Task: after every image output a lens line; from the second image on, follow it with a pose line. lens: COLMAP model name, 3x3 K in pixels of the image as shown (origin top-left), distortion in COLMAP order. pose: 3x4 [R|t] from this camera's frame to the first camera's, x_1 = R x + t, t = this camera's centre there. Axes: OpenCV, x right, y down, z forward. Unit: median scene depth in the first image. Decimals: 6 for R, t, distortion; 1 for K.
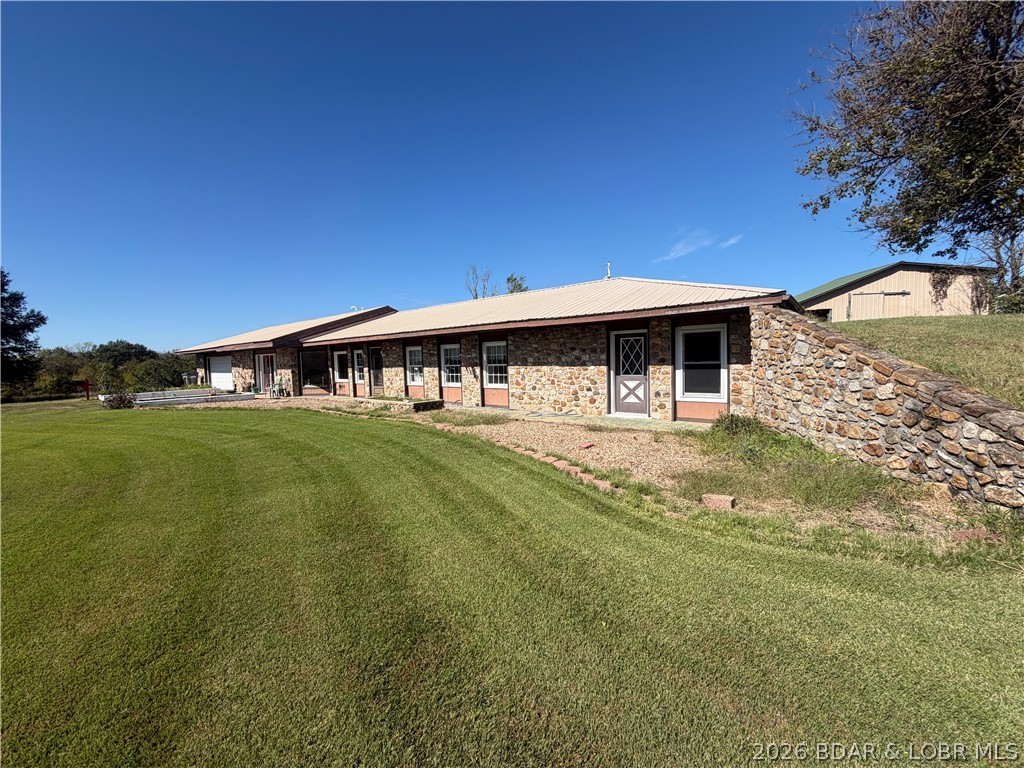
lens RADIAL K [[409.4, 0, 511.6], [0, 409.4, 385.2], [0, 0, 1]] dist [0.002759, -0.000095]
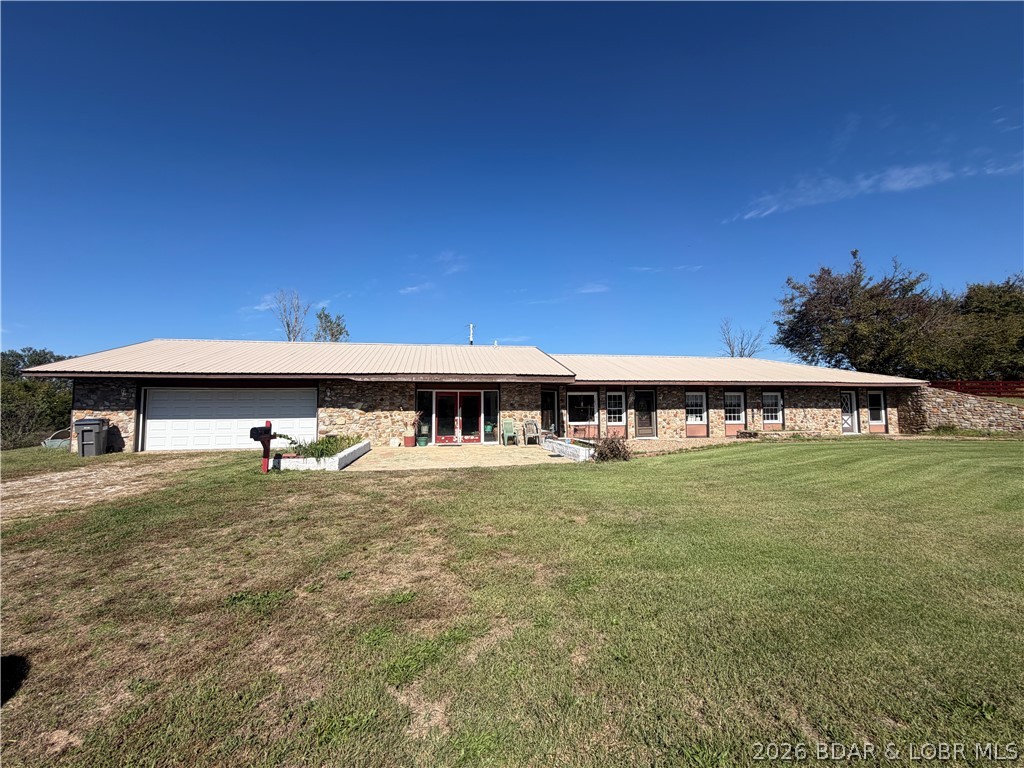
lens RADIAL K [[409.4, 0, 511.1], [0, 409.4, 381.9], [0, 0, 1]] dist [0.002759, -0.000095]
pose [[0.621413, 0.060224, 0.781165, -1.954915], [0.035499, 0.993853, -0.104860, -0.020711], [-0.782678, 0.092891, 0.615456, 0.866747]]
